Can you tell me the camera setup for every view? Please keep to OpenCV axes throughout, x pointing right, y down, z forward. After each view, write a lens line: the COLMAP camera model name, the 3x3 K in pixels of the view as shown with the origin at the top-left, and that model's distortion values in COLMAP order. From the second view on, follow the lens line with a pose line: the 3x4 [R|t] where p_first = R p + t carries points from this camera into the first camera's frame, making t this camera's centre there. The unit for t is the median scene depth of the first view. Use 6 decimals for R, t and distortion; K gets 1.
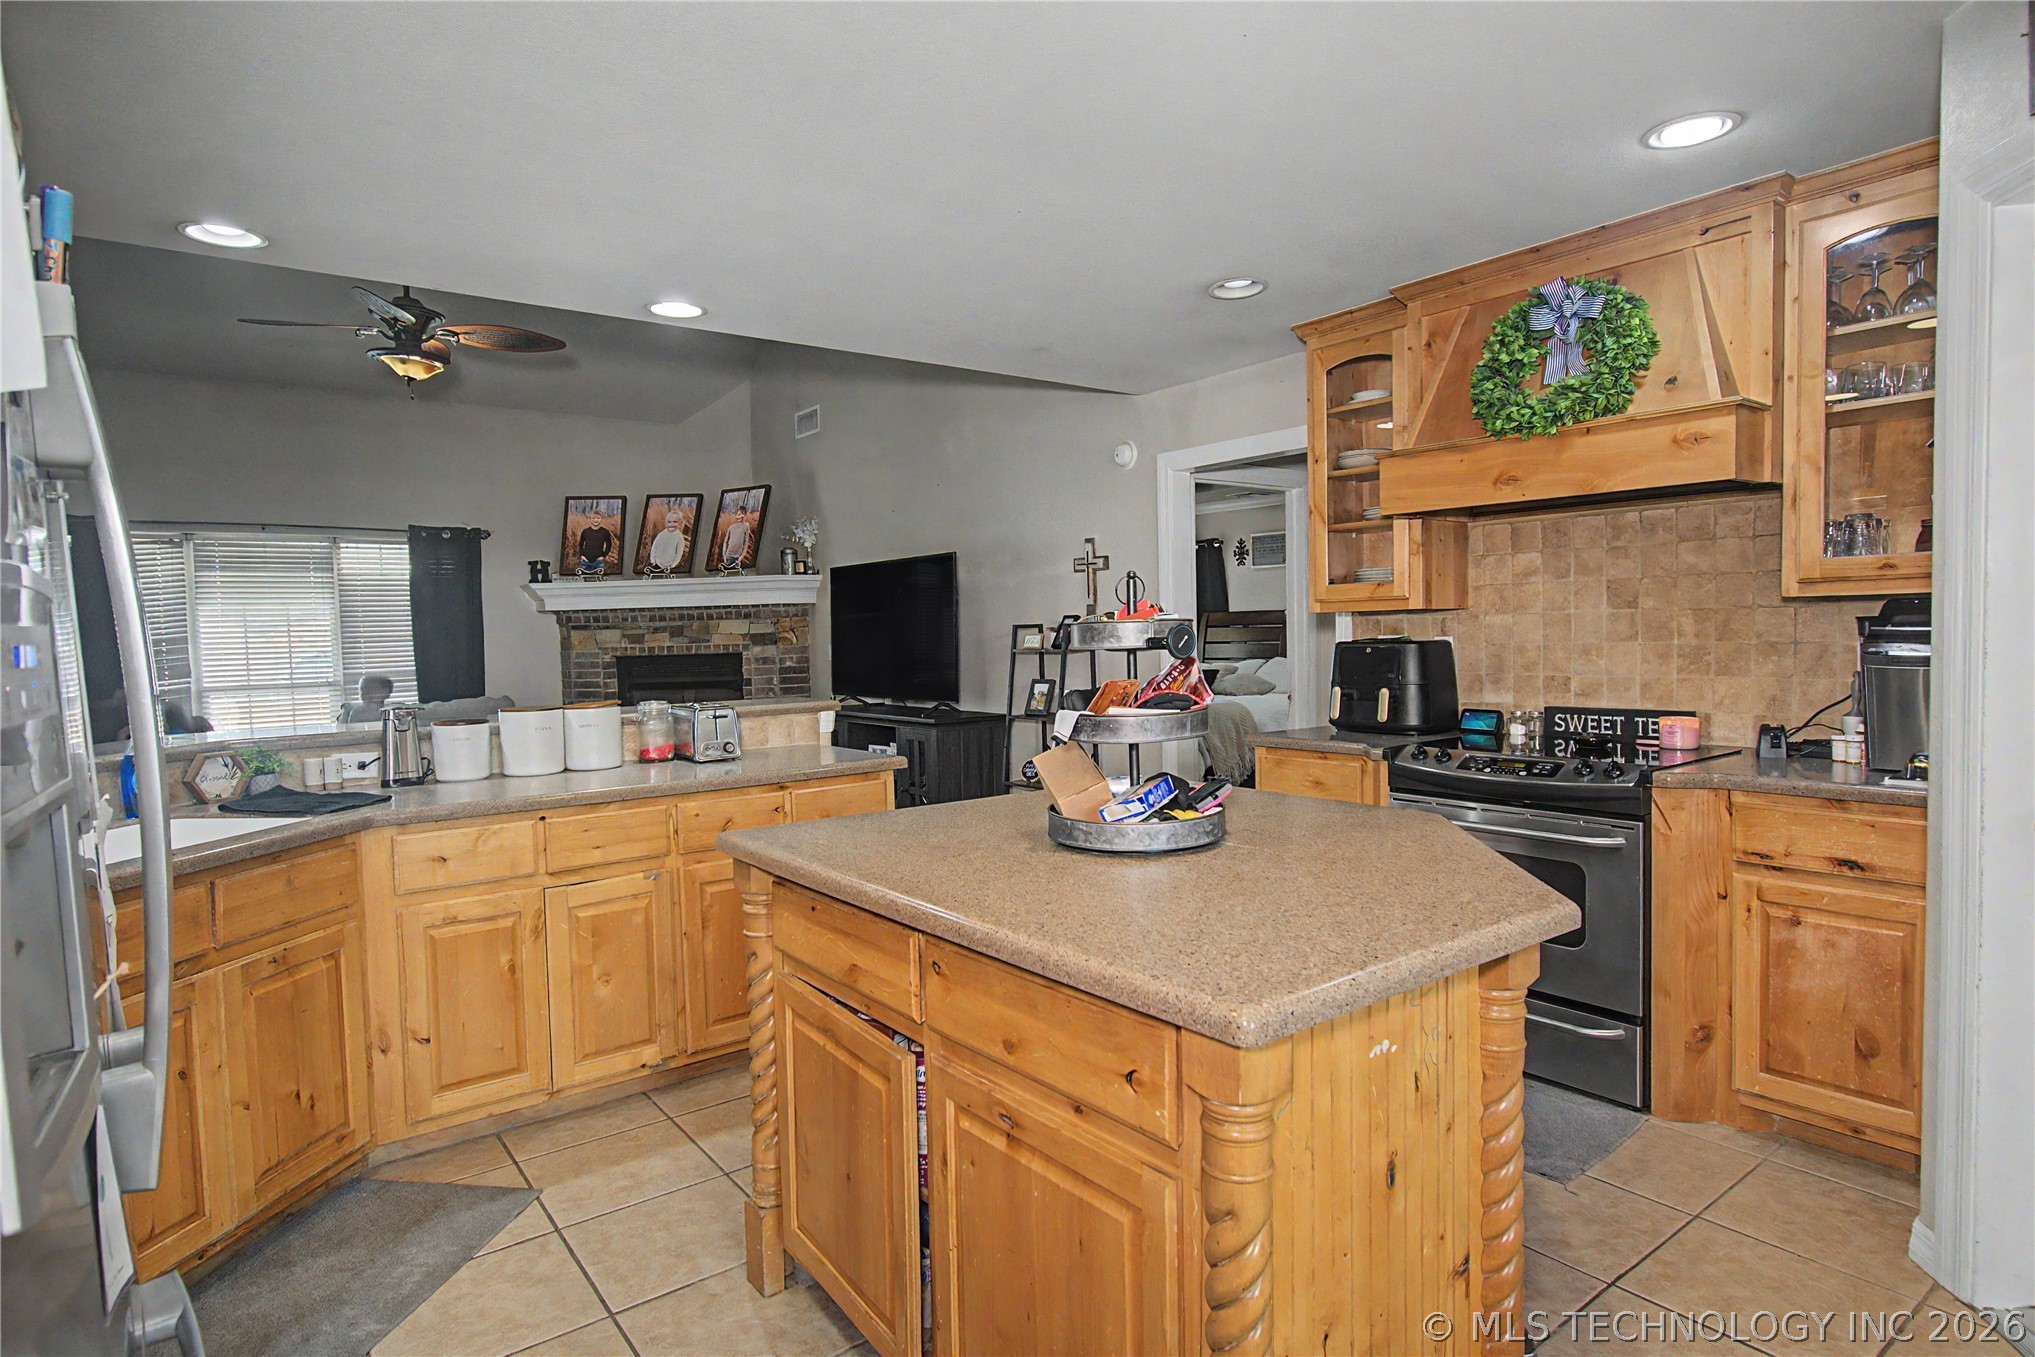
lens RADIAL K [[1098.1, 0, 1025.8], [0, 1098.1, 681.8], [0, 0, 1]] dist [-0.001959, 0.001867]
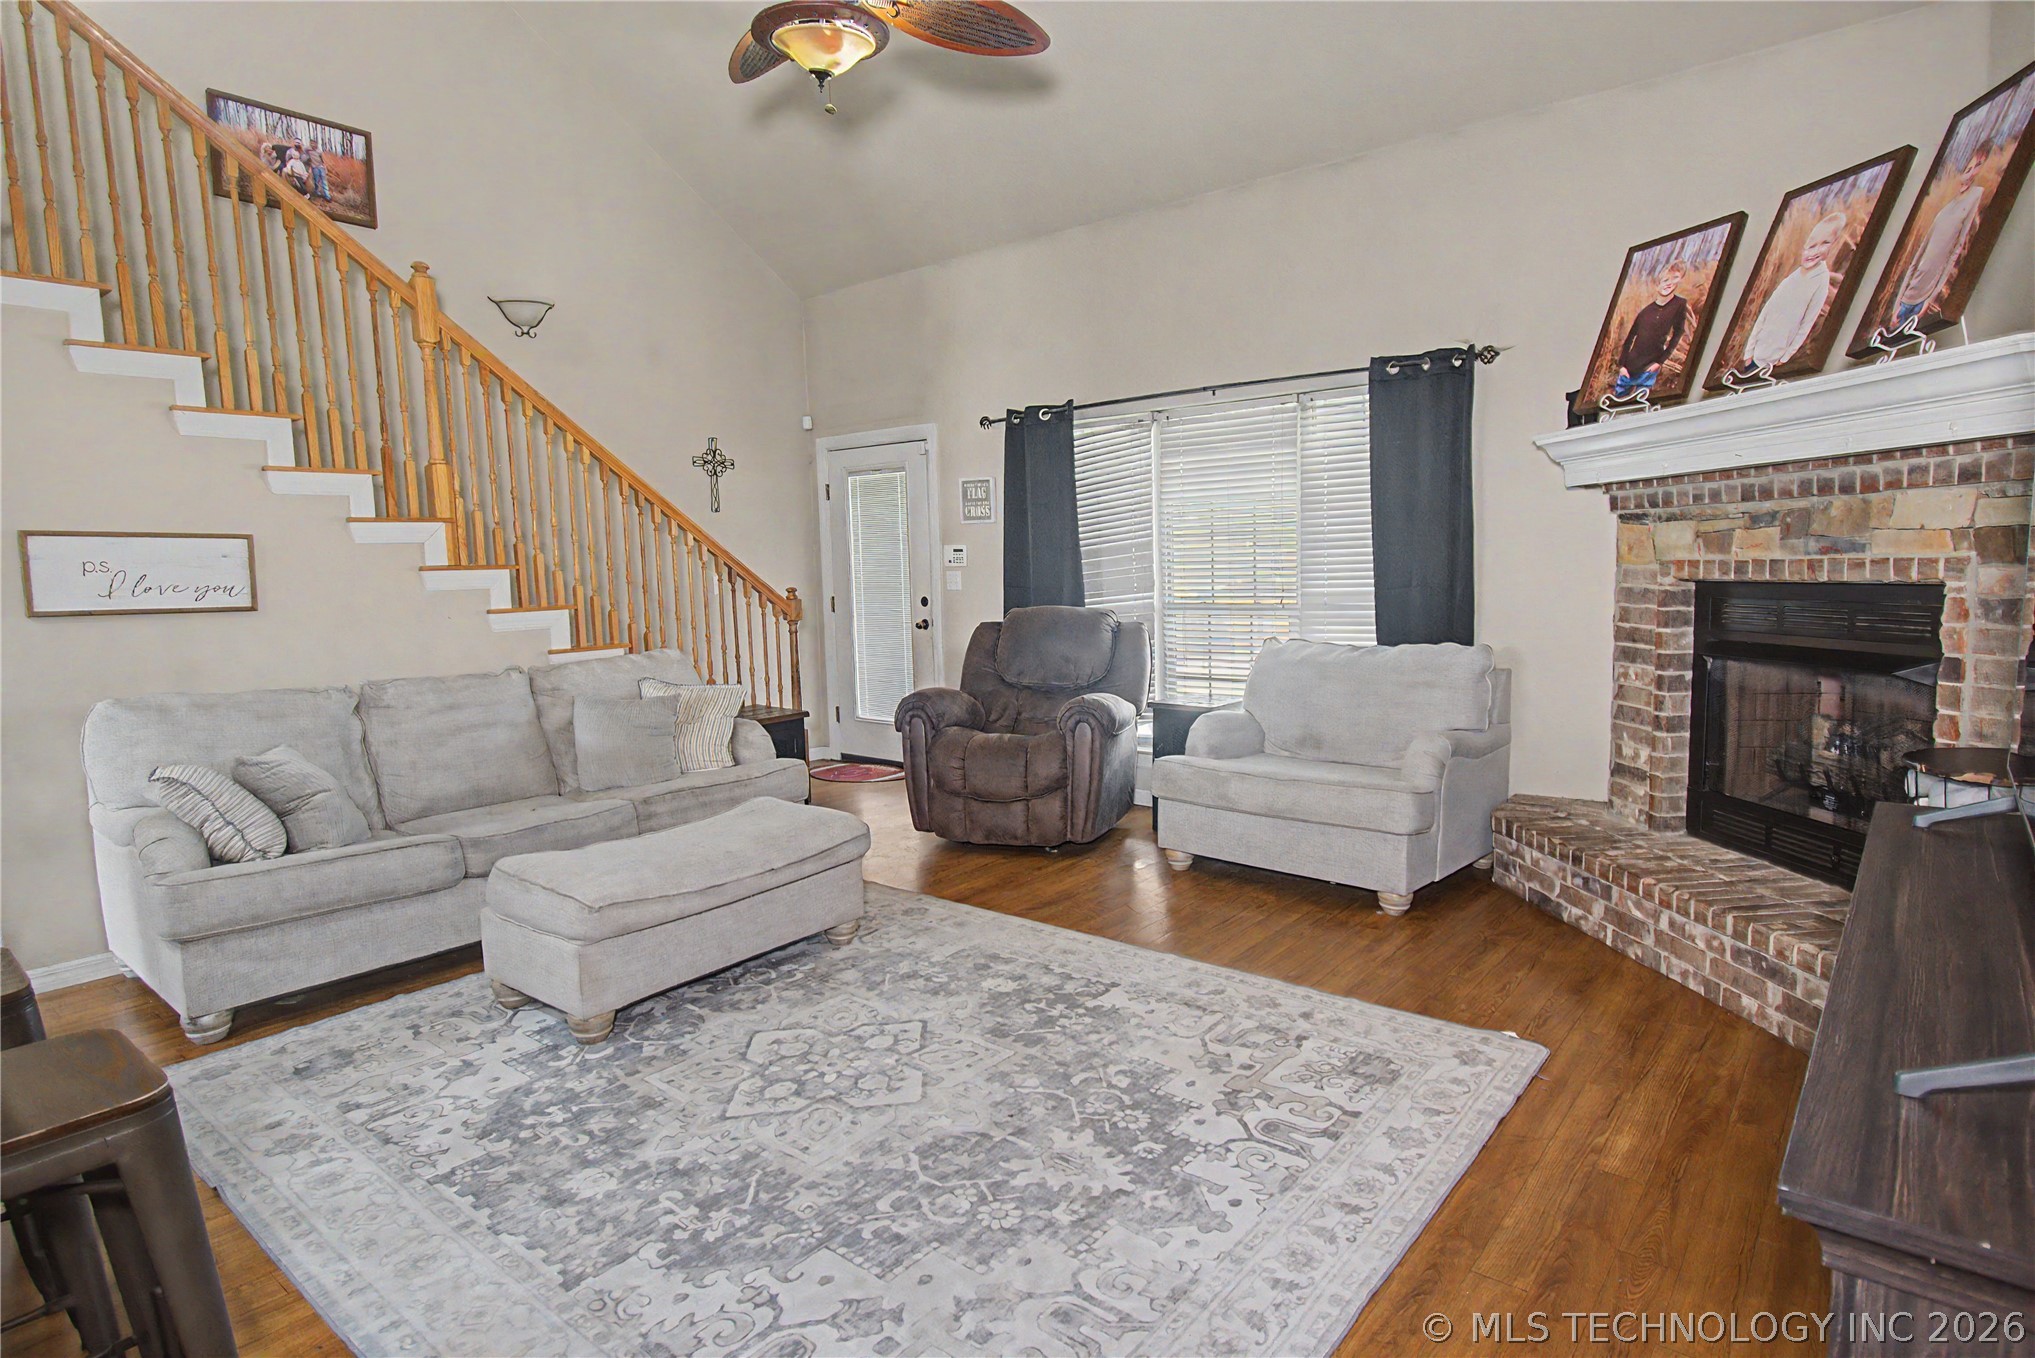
lens RADIAL K [[1098.1, 0, 1025.8], [0, 1098.1, 682.3], [0, 0, 1]] dist [-0.001959, 0.001867]
pose [[0.235321, 0.126184, -0.963692, 0.013555], [-0.024928, 0.991994, 0.123803, -0.032254], [0.971598, -0.005111, 0.236582, 0.656696]]
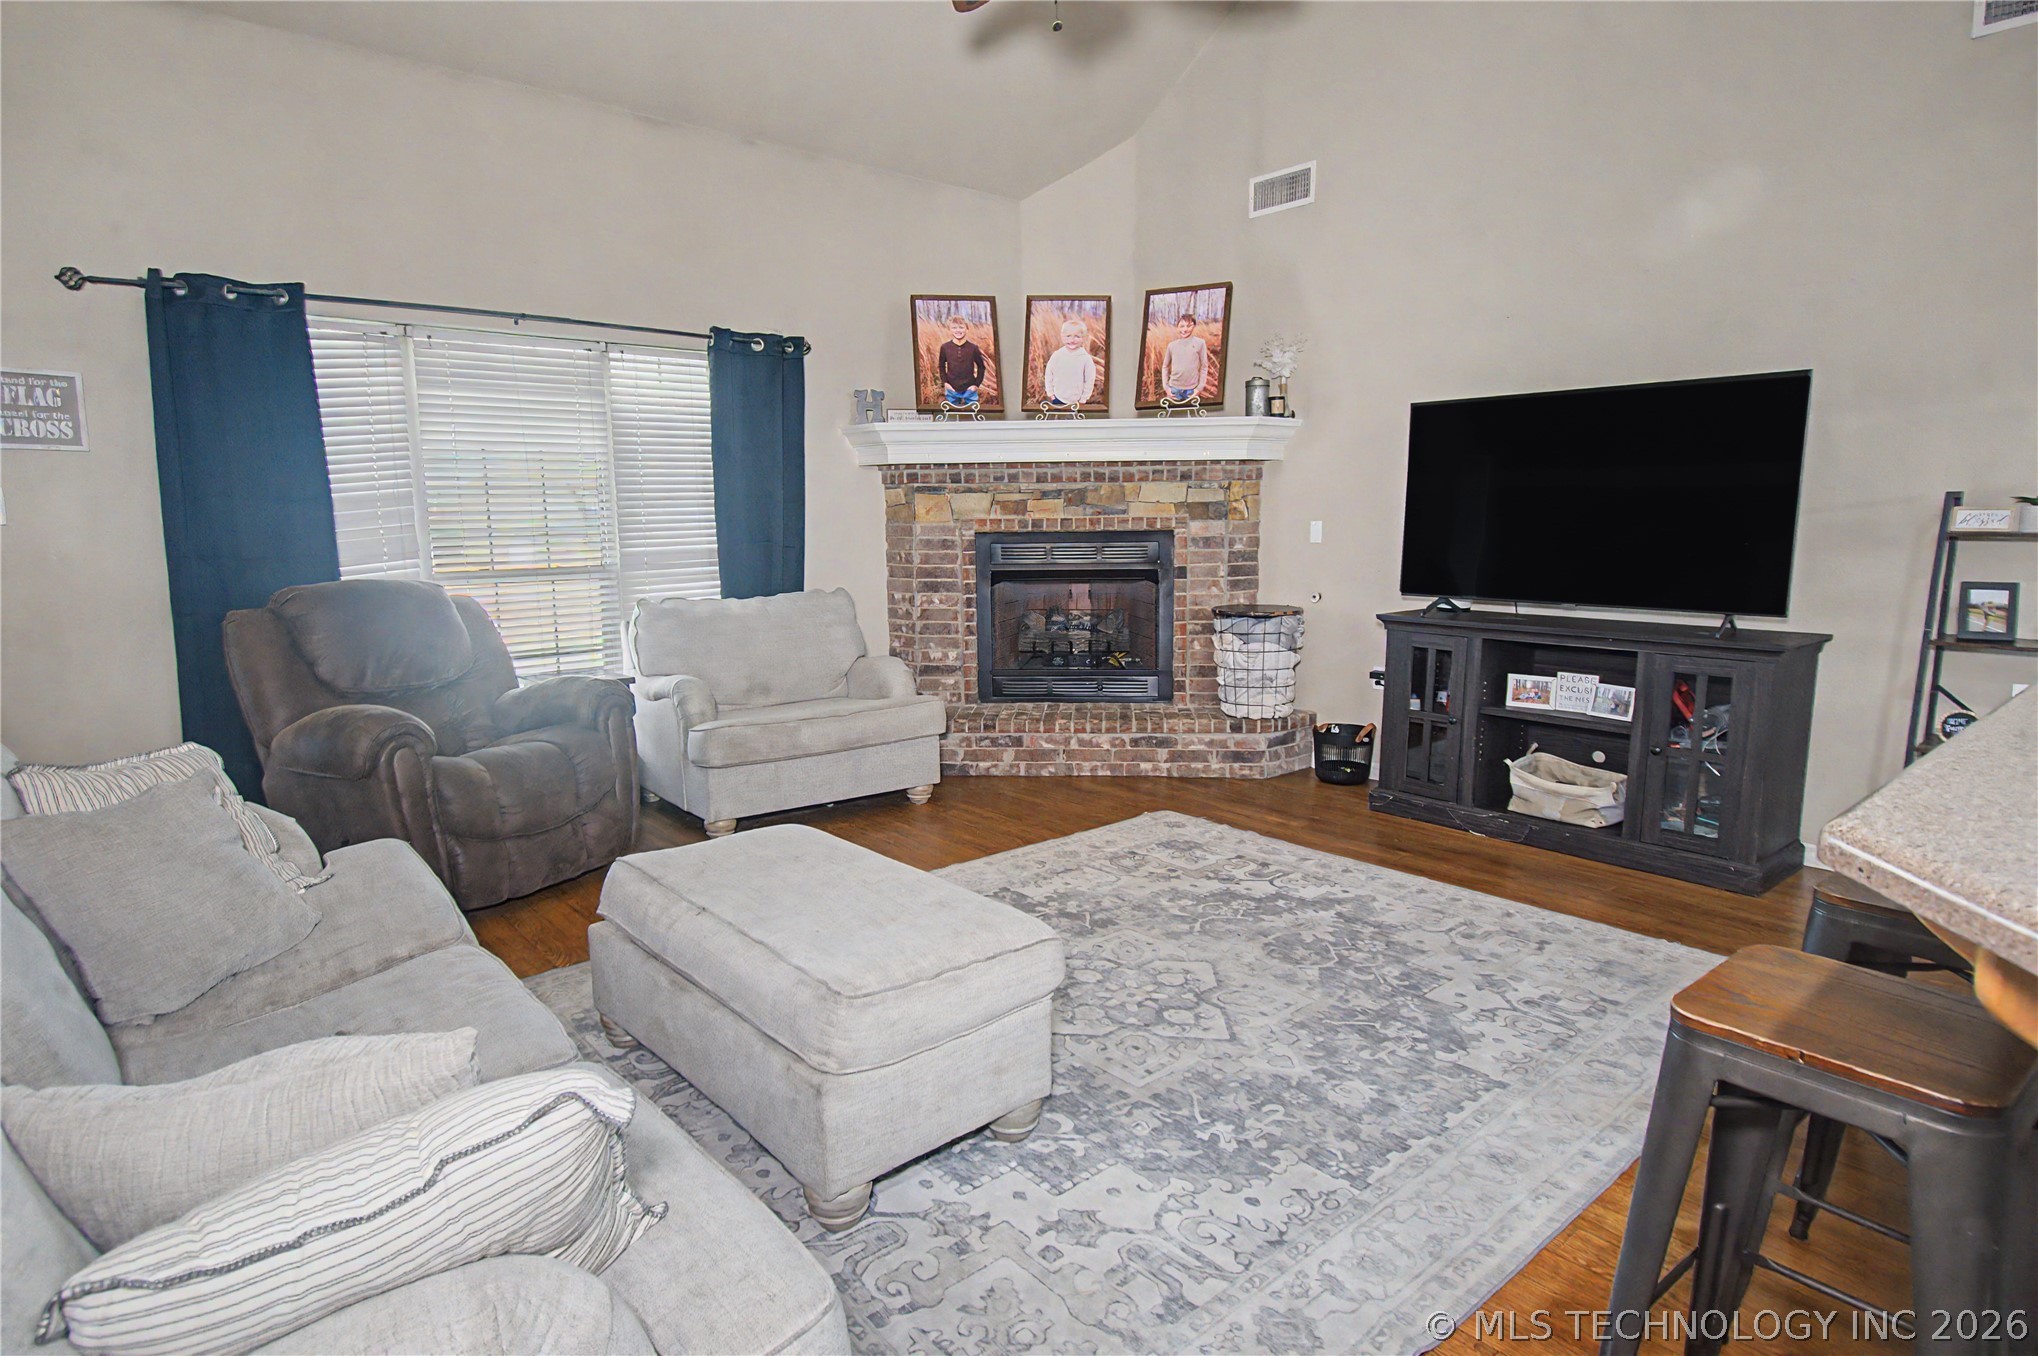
lens RADIAL K [[1108.9, 0, 1020.6], [0, 1108.9, 676.2], [0, 0, 1]] dist [-0.014755, 0.001253]
pose [[0.997890, 0.006634, 0.064593, -0.415680], [-0.013042, 0.994972, 0.099296, -0.002707], [-0.063609, -0.099929, 0.992959, 0.306921]]
